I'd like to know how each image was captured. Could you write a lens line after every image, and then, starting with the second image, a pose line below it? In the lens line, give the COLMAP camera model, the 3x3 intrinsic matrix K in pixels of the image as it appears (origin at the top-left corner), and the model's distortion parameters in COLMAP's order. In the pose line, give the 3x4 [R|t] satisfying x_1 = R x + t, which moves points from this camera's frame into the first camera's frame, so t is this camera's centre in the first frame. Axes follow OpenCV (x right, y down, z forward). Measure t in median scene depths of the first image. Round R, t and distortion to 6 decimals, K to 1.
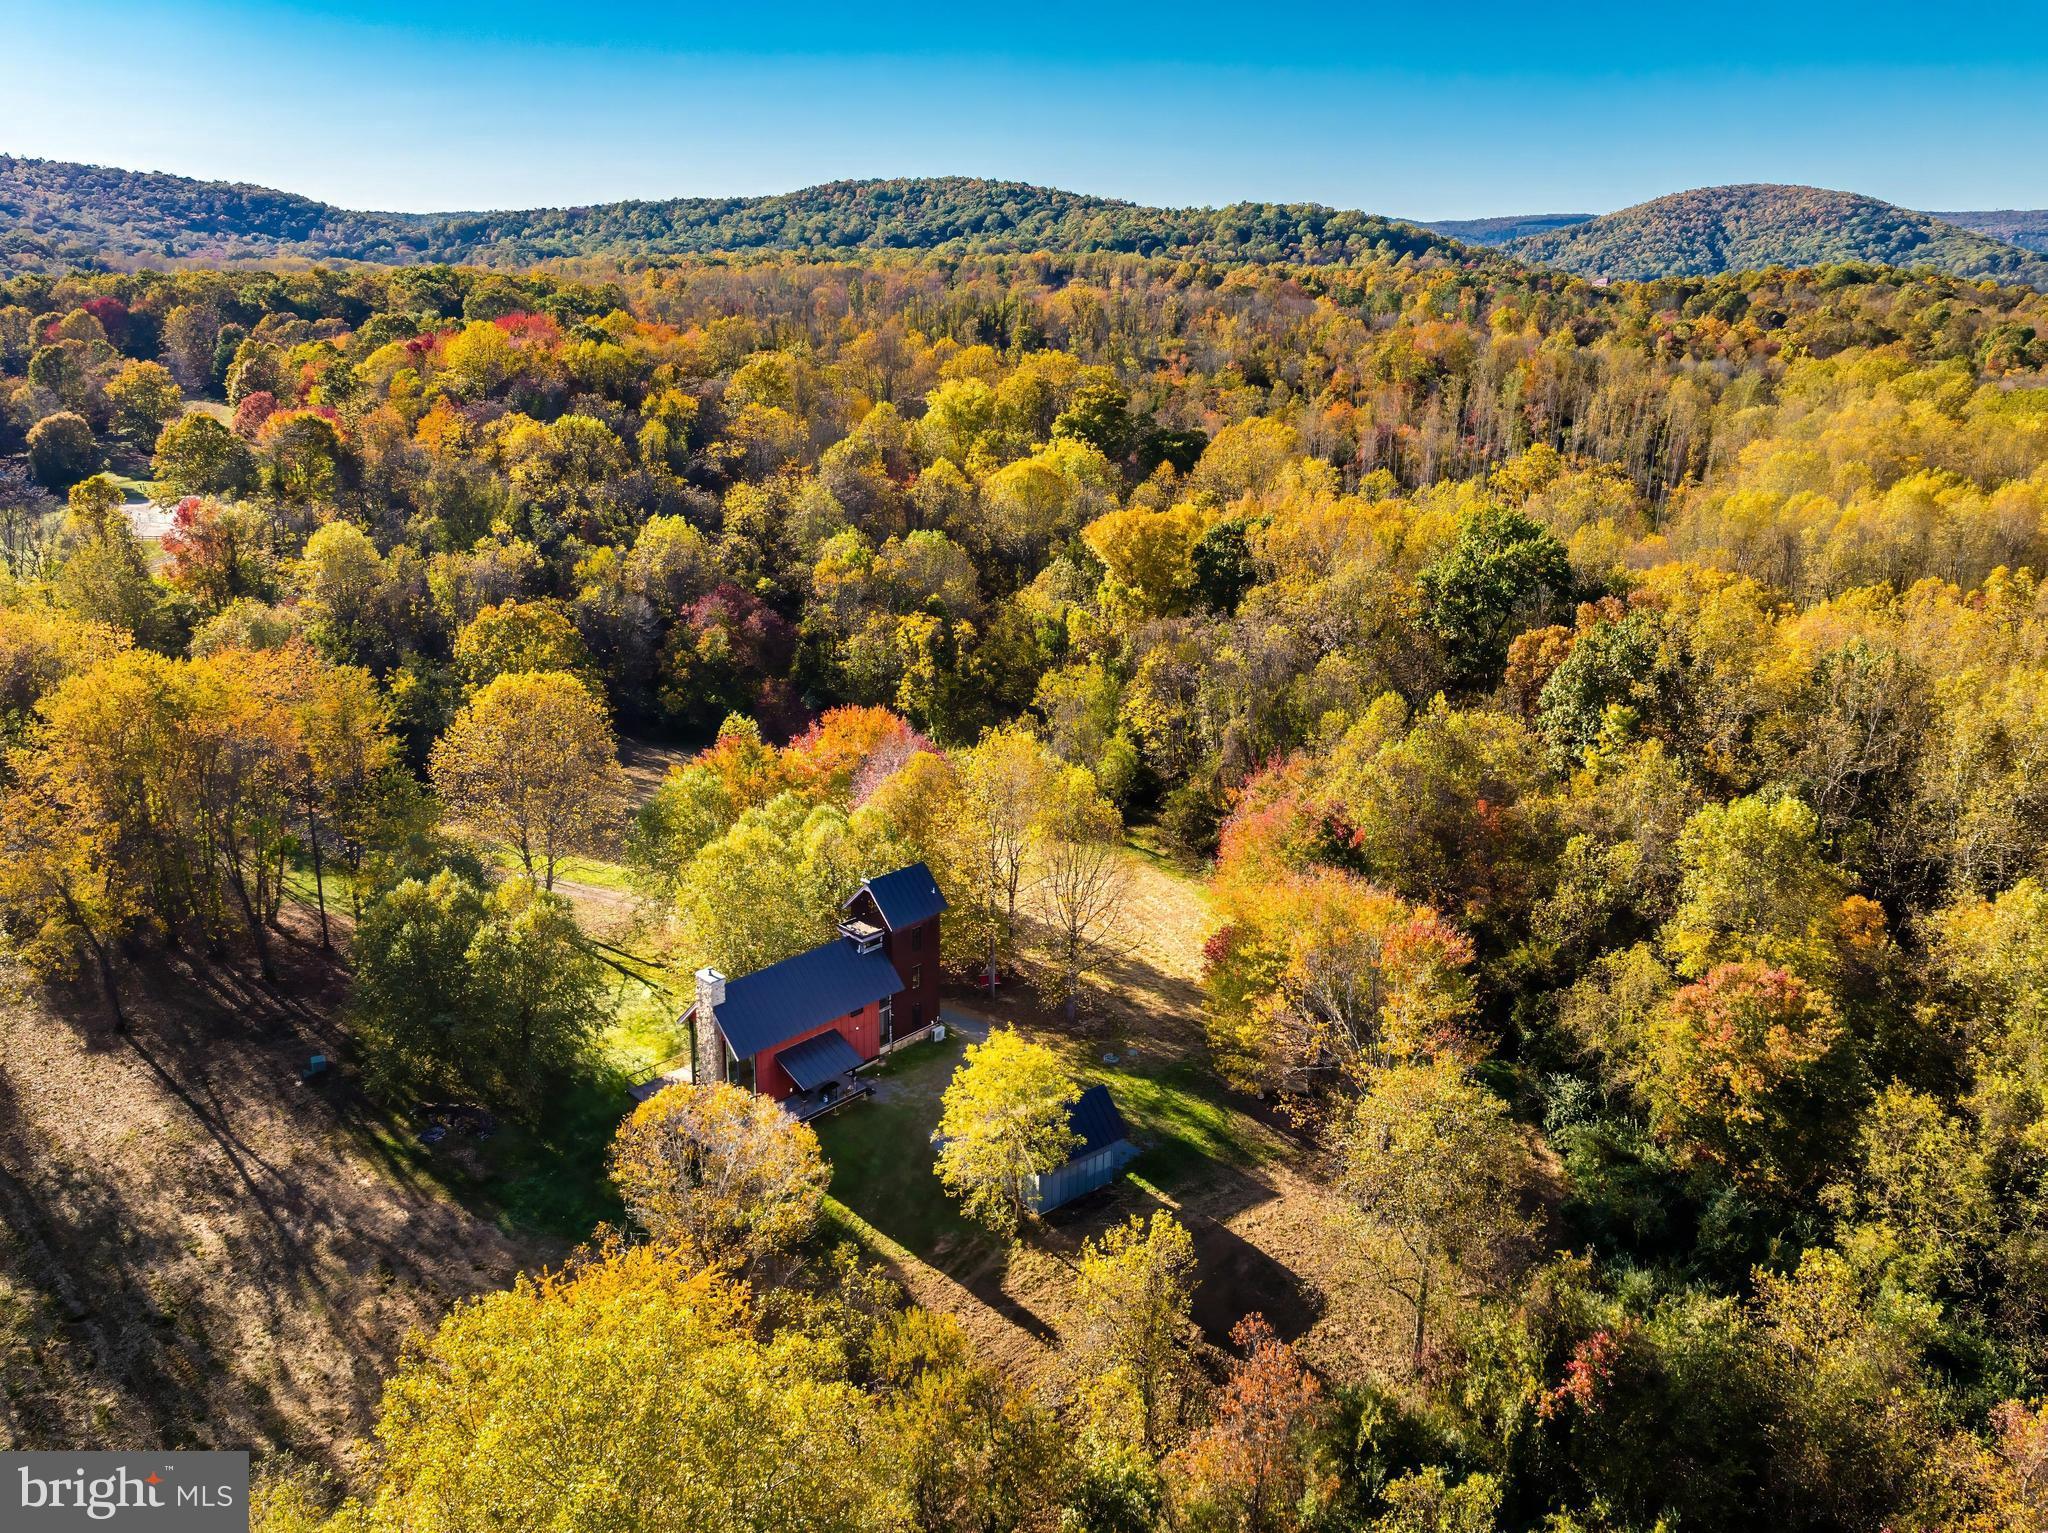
lens RADIAL K [[1420.2, 0, 1024.0], [0, 1420.2, 766.5], [0, 0, 1]] dist [-0.025570, -0.004273]
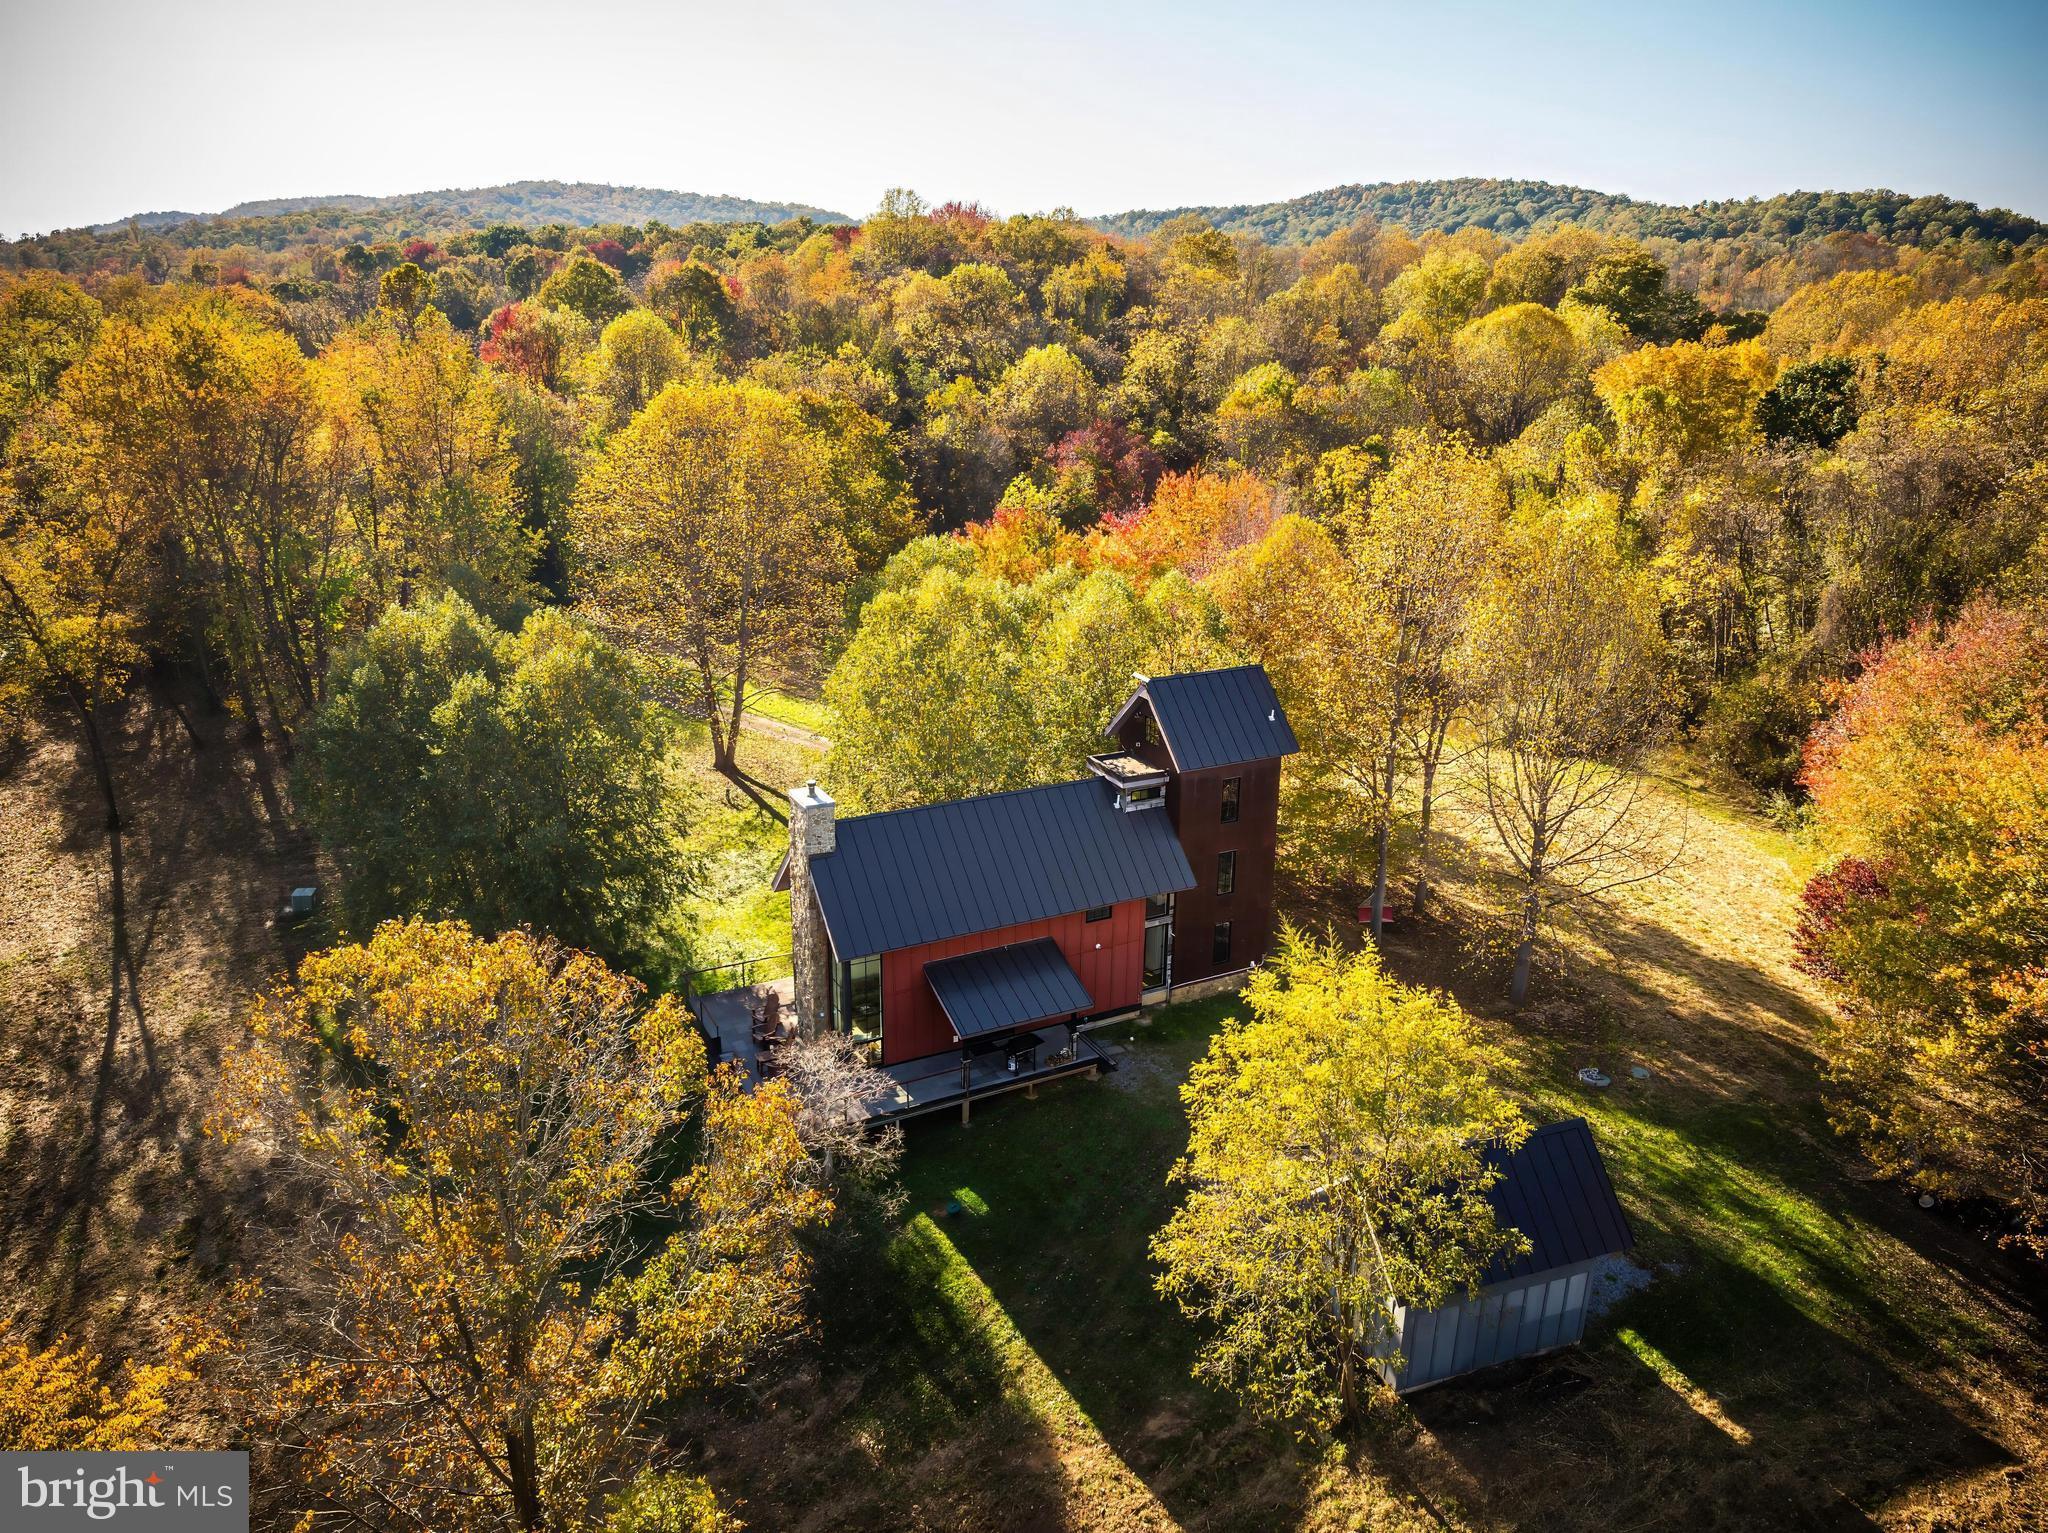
lens RADIAL K [[1429.4, 0, 1024.0], [0, 1429.4, 766.5], [0, 0, 1]] dist [-0.059412, 0.025163]
pose [[0.945733, 0.085696, -0.313440, 0.017991], [-0.088237, 0.996081, 0.006099, 0.114136], [0.312735, 0.021889, 0.949588, 0.471962]]
